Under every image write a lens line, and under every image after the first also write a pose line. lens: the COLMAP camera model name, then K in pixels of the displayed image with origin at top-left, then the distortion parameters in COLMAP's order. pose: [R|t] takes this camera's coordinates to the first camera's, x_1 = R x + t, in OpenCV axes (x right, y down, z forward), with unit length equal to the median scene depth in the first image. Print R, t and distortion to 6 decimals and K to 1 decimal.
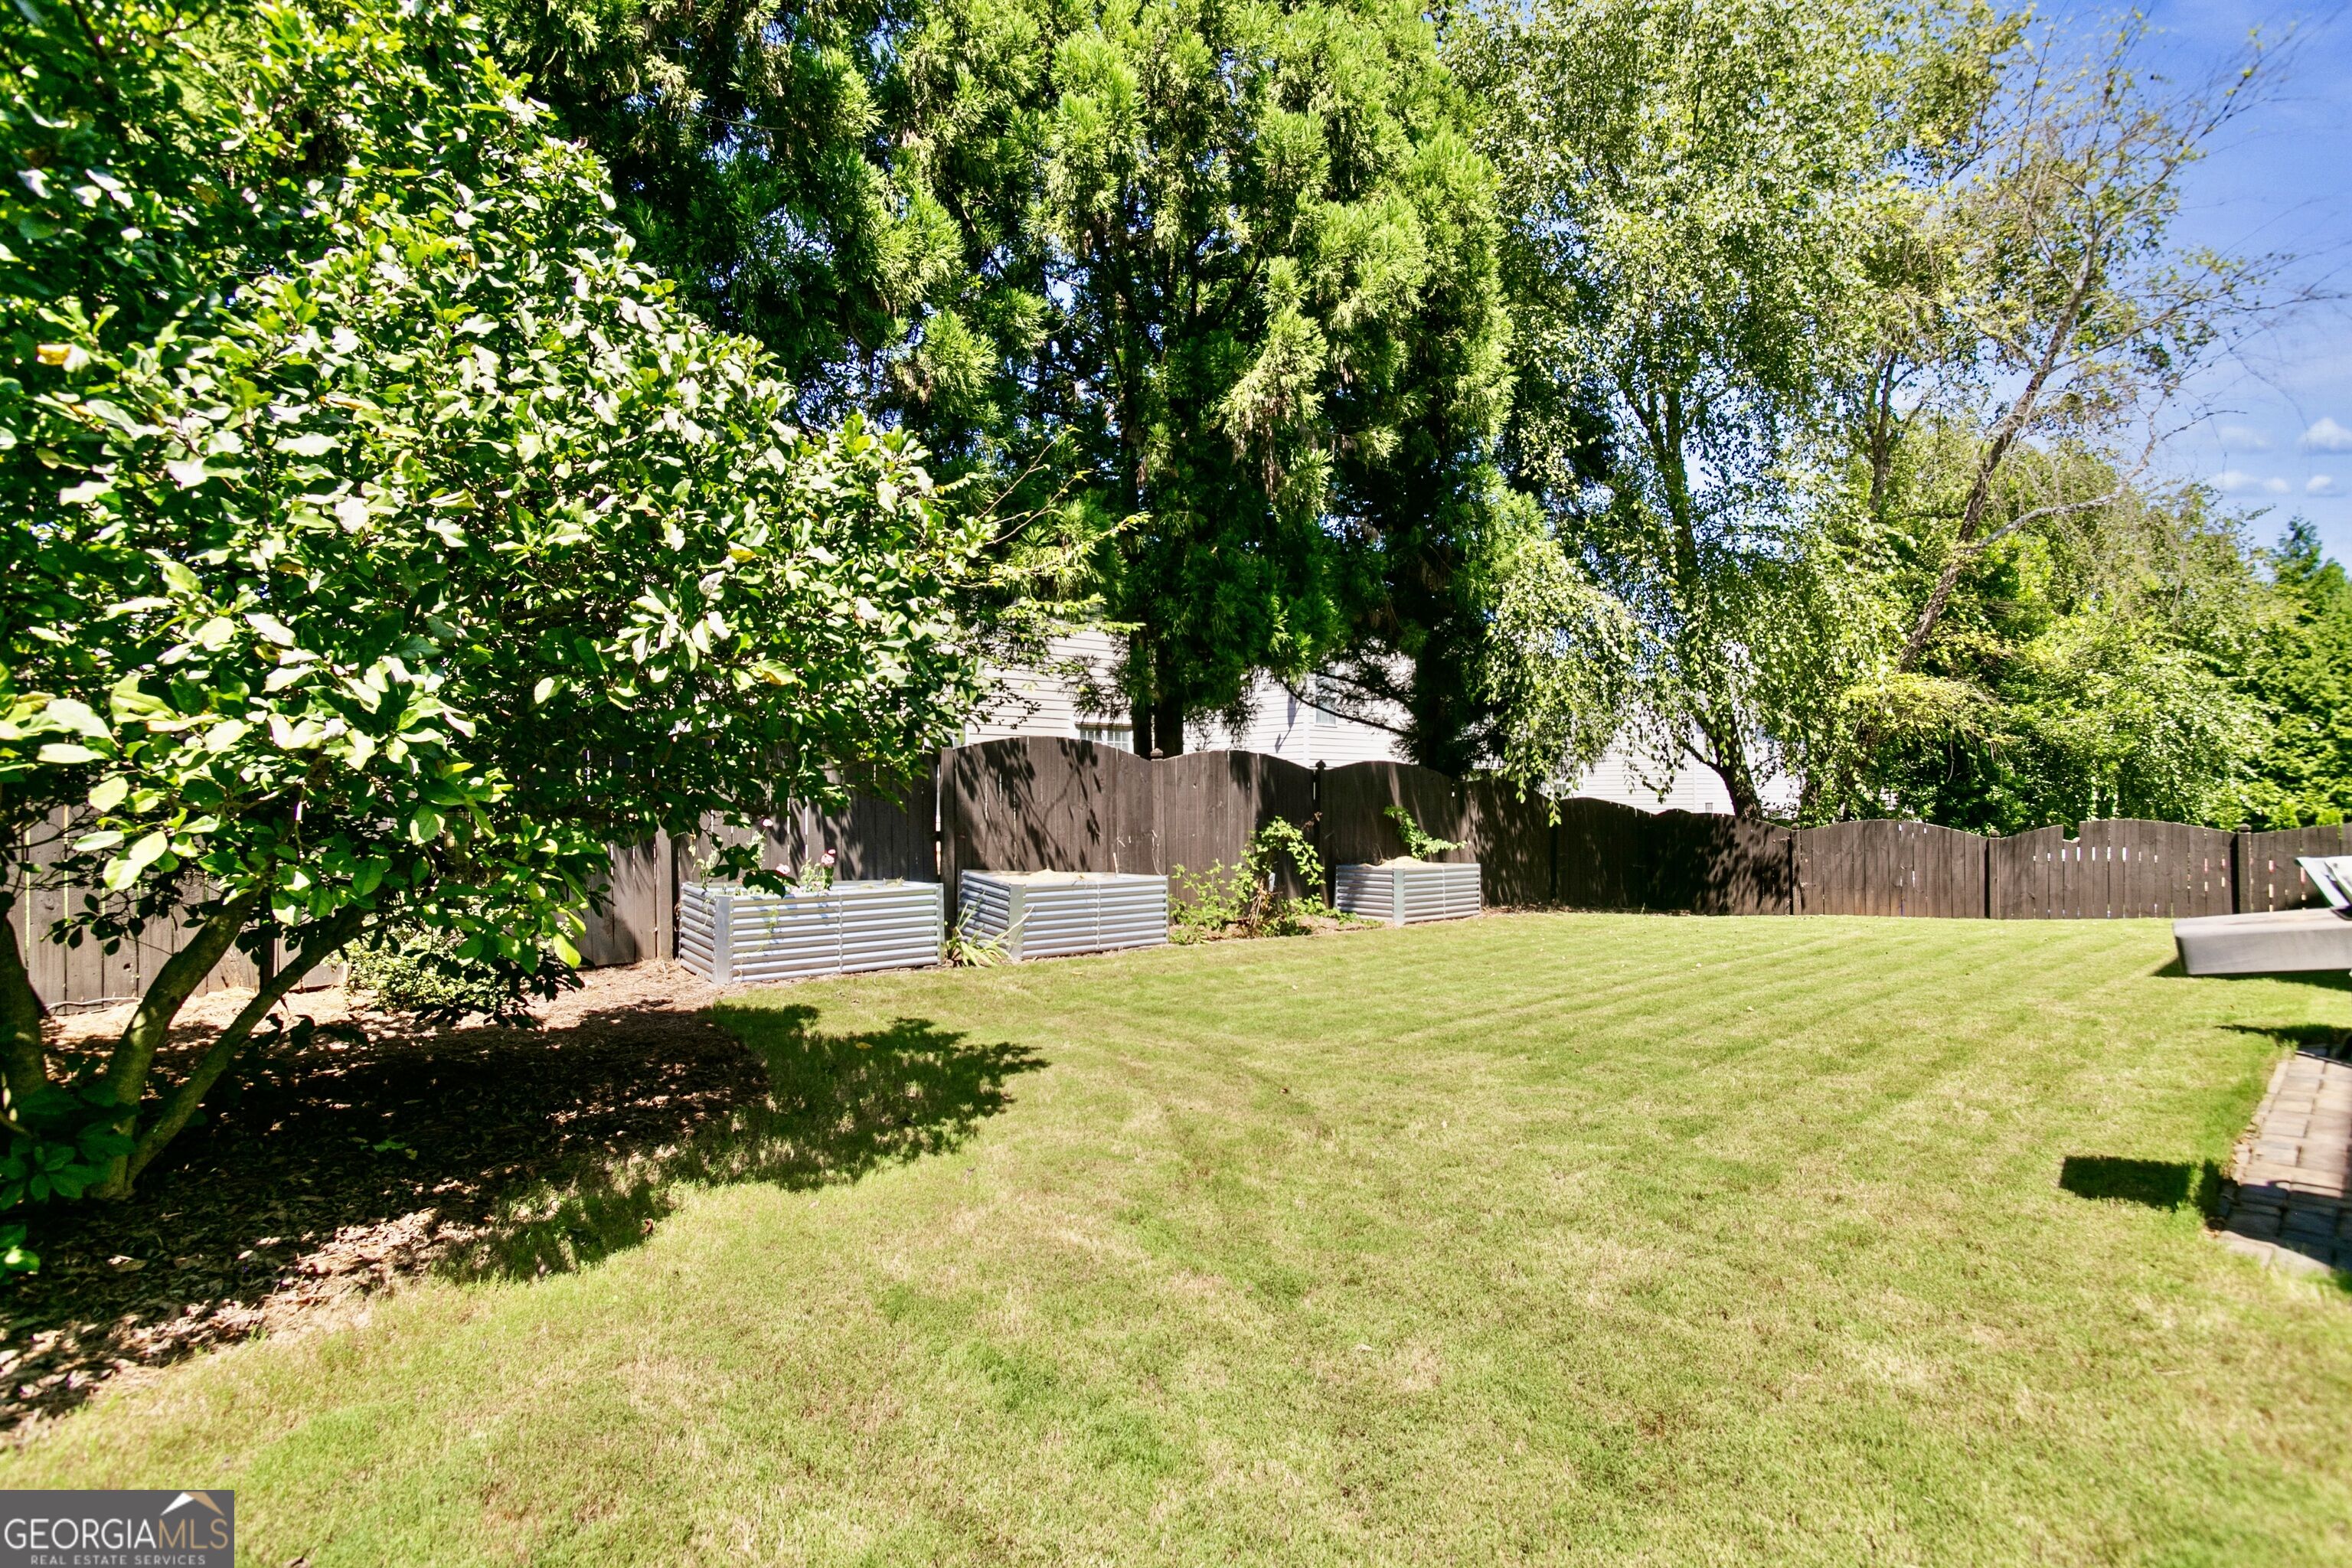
lens RADIAL K [[1145.6, 0, 1175.6], [0, 1145.6, 790.4], [0, 0, 1]] dist [-0.065706, 0.044563]
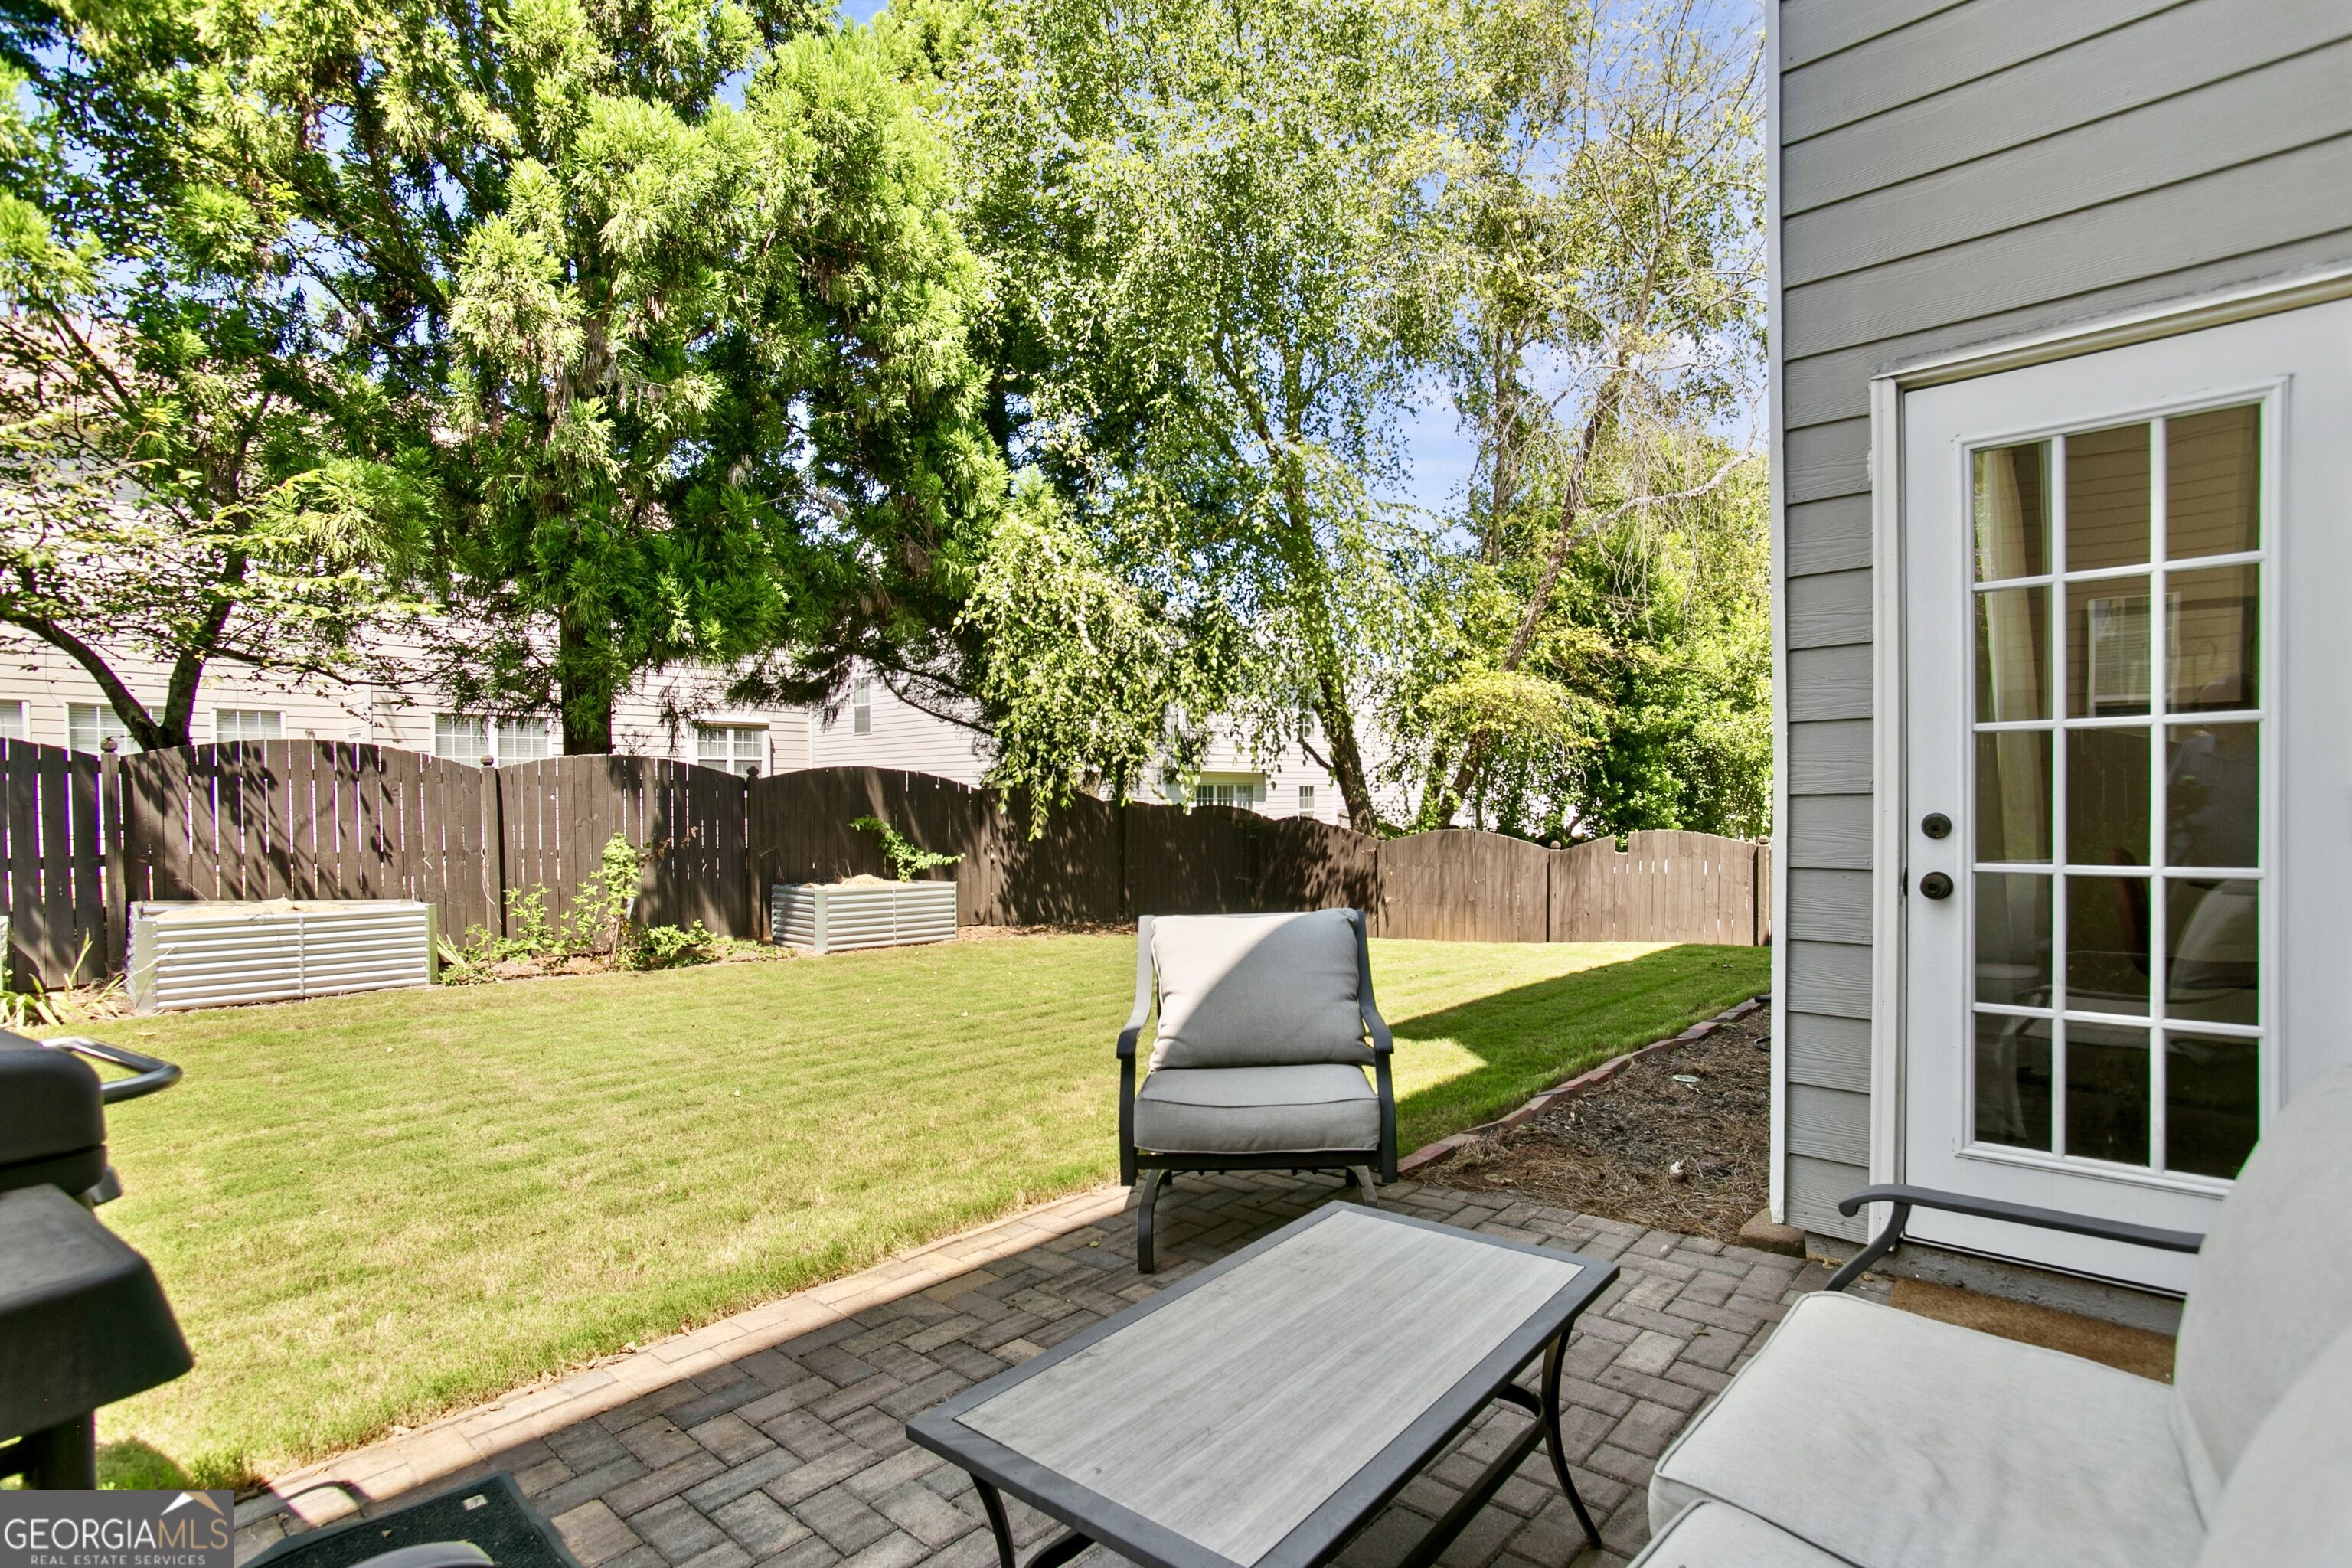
lens RADIAL K [[1145.6, 0, 1175.6], [0, 1145.6, 790.4], [0, 0, 1]] dist [-0.065706, 0.044563]
pose [[0.996798, 0.002071, 0.079938, 0.365734], [-0.002430, 0.999987, 0.004384, -0.011880], [-0.079928, -0.004564, 0.996790, 0.105528]]
